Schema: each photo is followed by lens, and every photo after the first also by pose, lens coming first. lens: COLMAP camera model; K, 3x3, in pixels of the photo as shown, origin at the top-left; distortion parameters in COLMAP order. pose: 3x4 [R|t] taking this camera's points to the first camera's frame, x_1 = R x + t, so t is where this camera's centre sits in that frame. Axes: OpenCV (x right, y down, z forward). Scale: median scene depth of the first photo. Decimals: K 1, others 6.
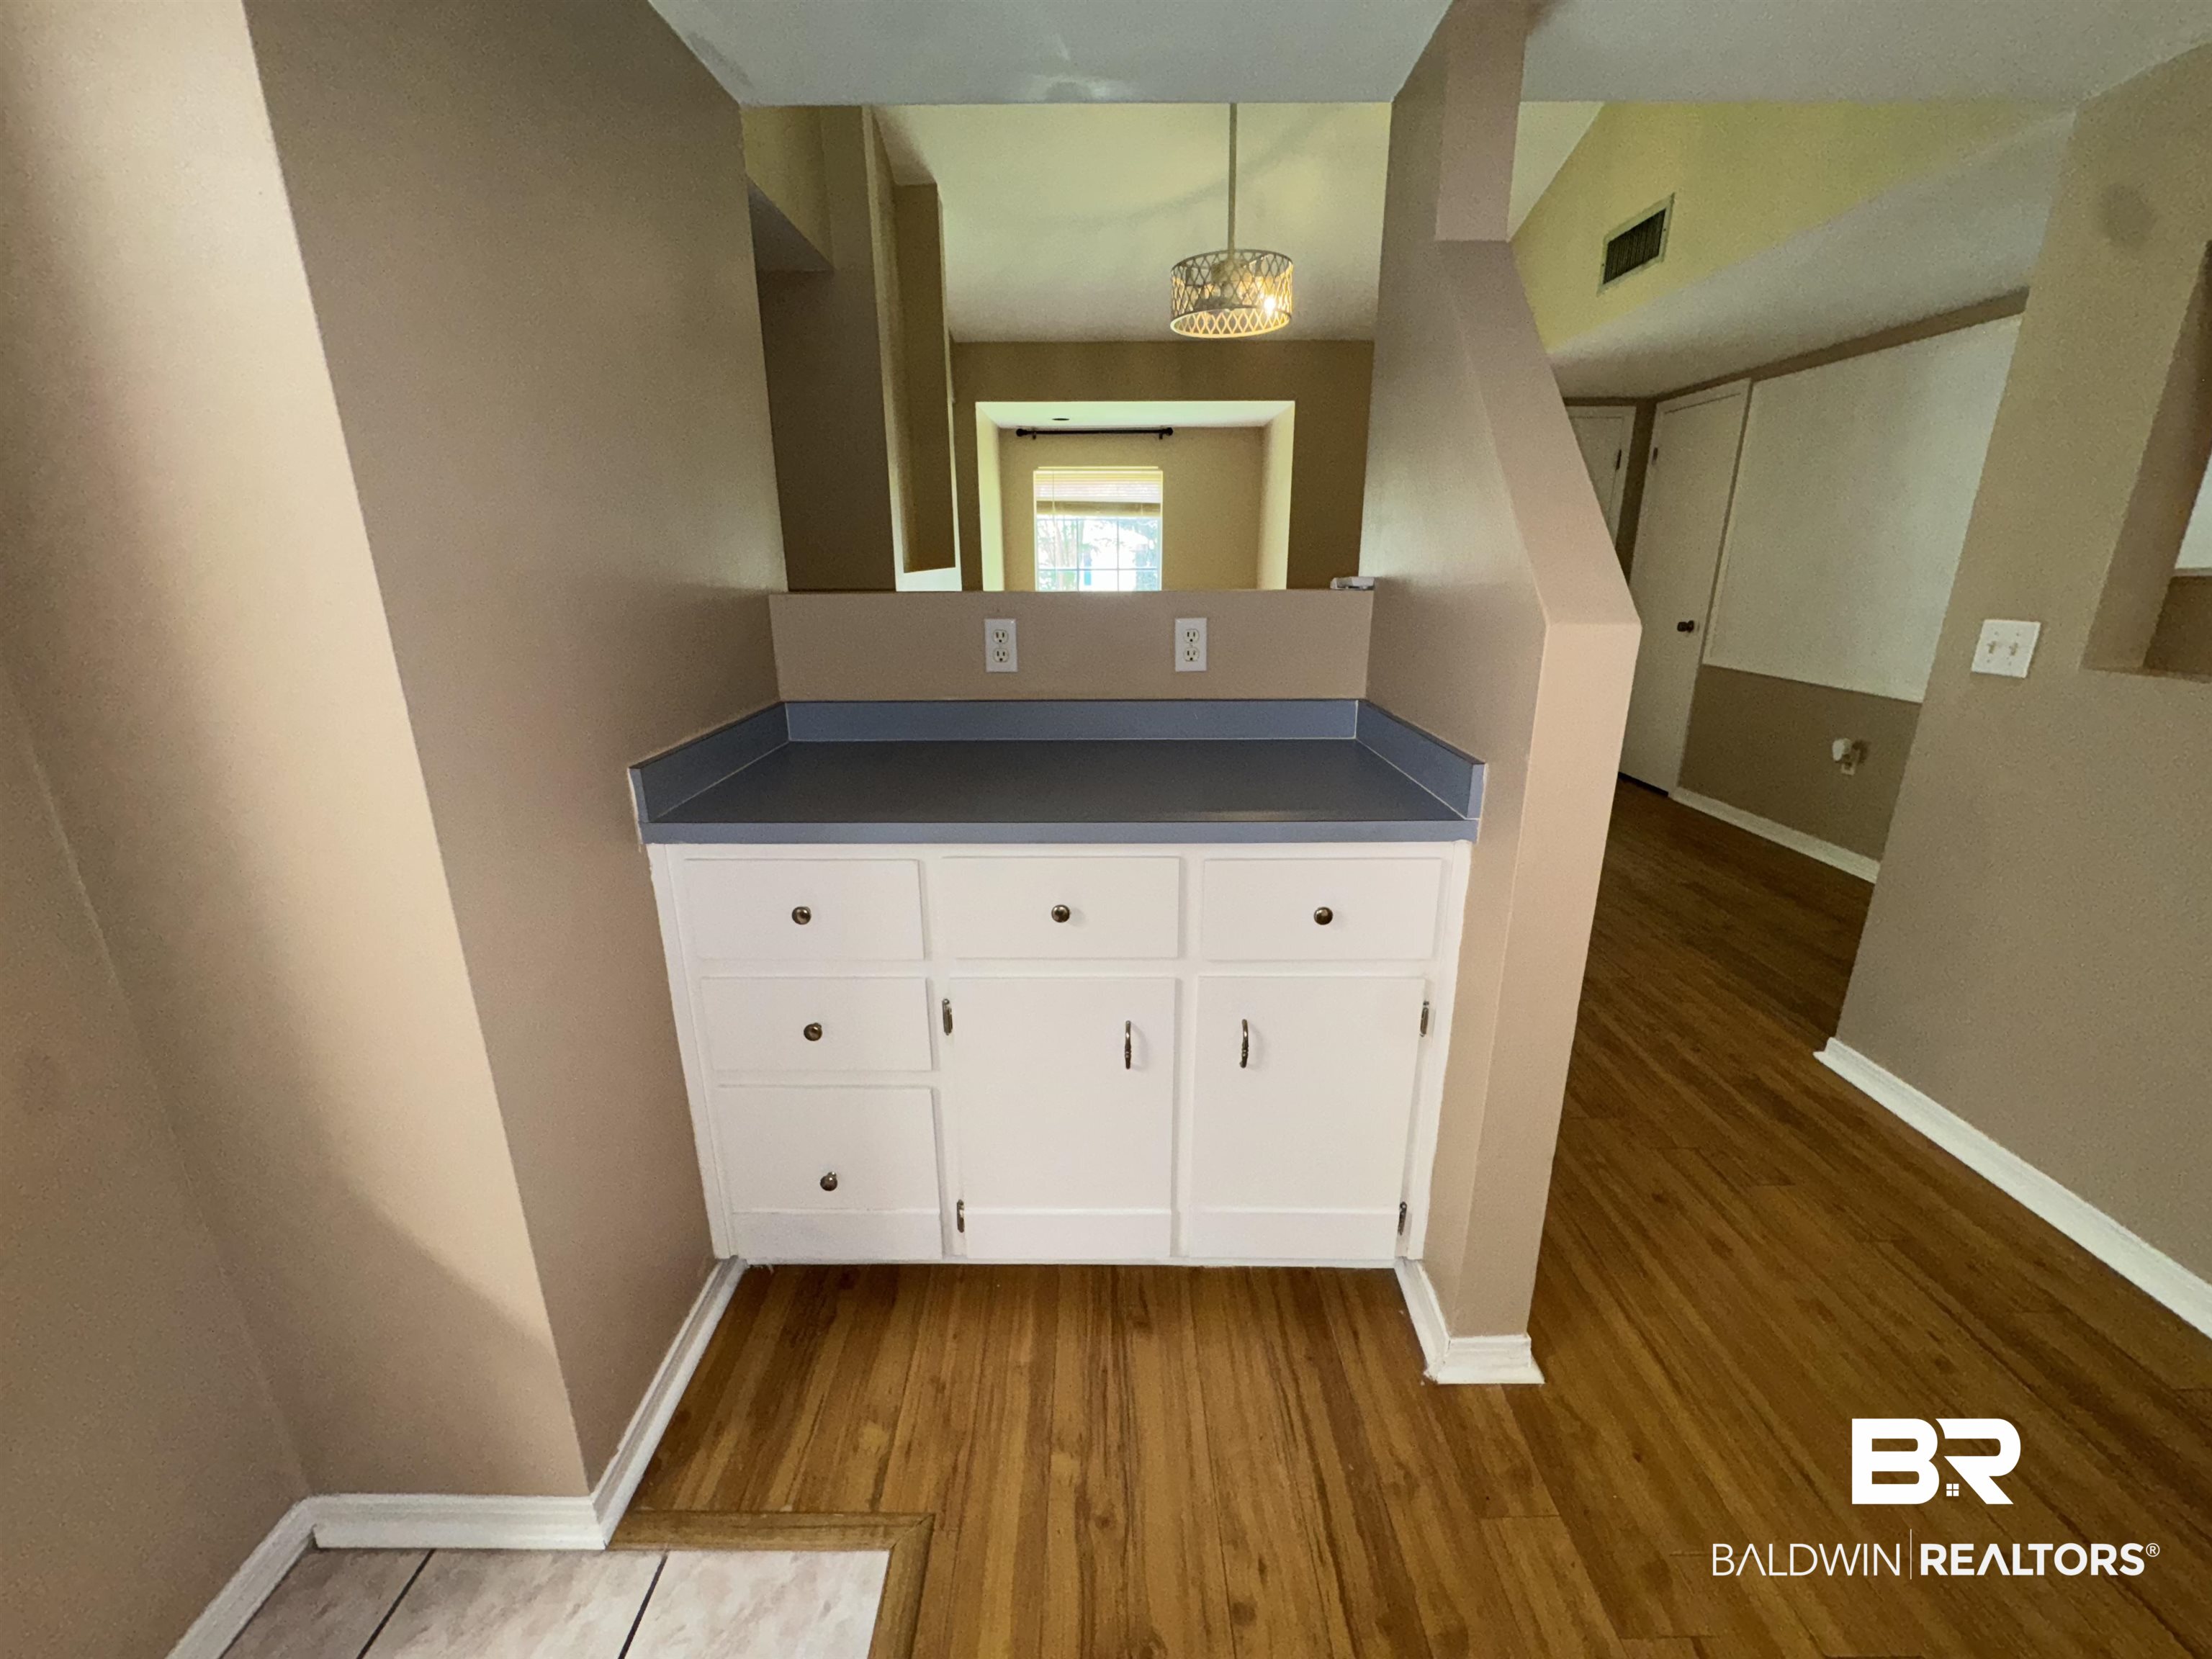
lens RADIAL K [[882.9, 0, 1099.5], [0, 882.9, 824.8], [0, 0, 1]] dist [-0.003611, 0.000248]
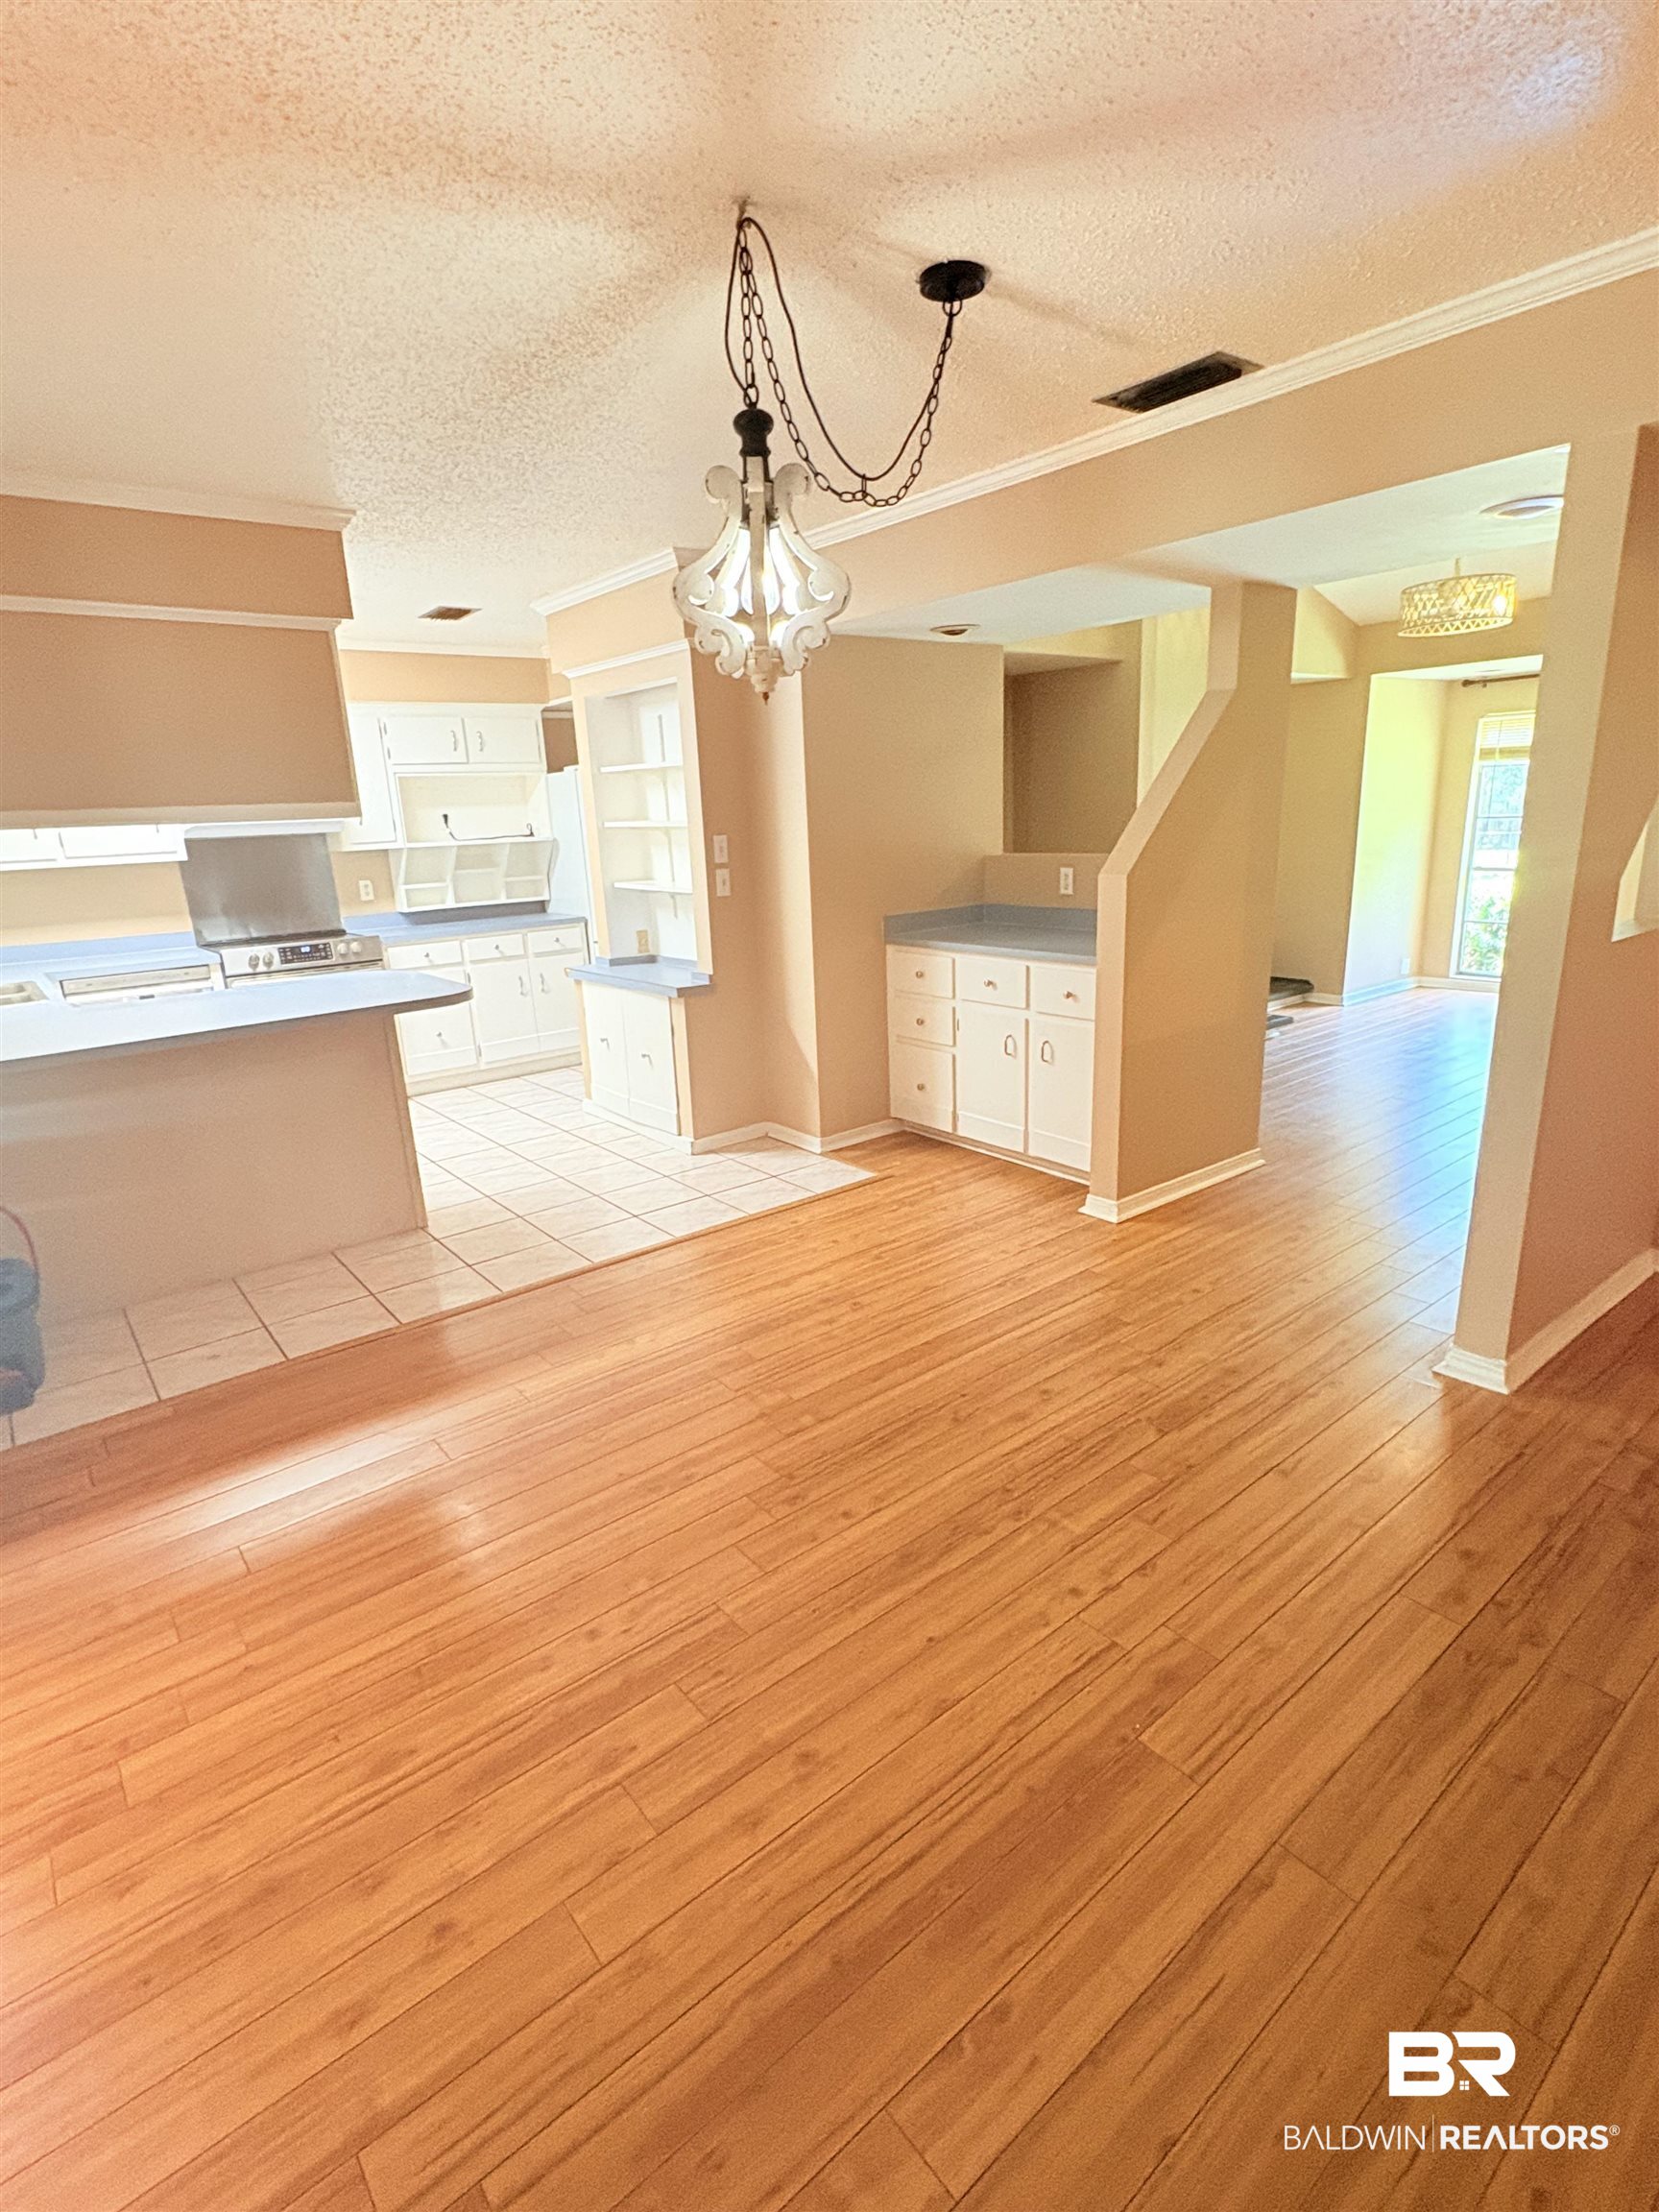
lens RADIAL K [[1082.8, 0, 824.3], [0, 1082.8, 1116.4], [0, 0, 1]] dist [-0.001605, -0.003001]
pose [[0.616645, 0.193478, -0.763096, 1.547740], [-0.190384, 0.977207, 0.093919, 0.199205], [0.763874, 0.087366, 0.639425, -0.967714]]
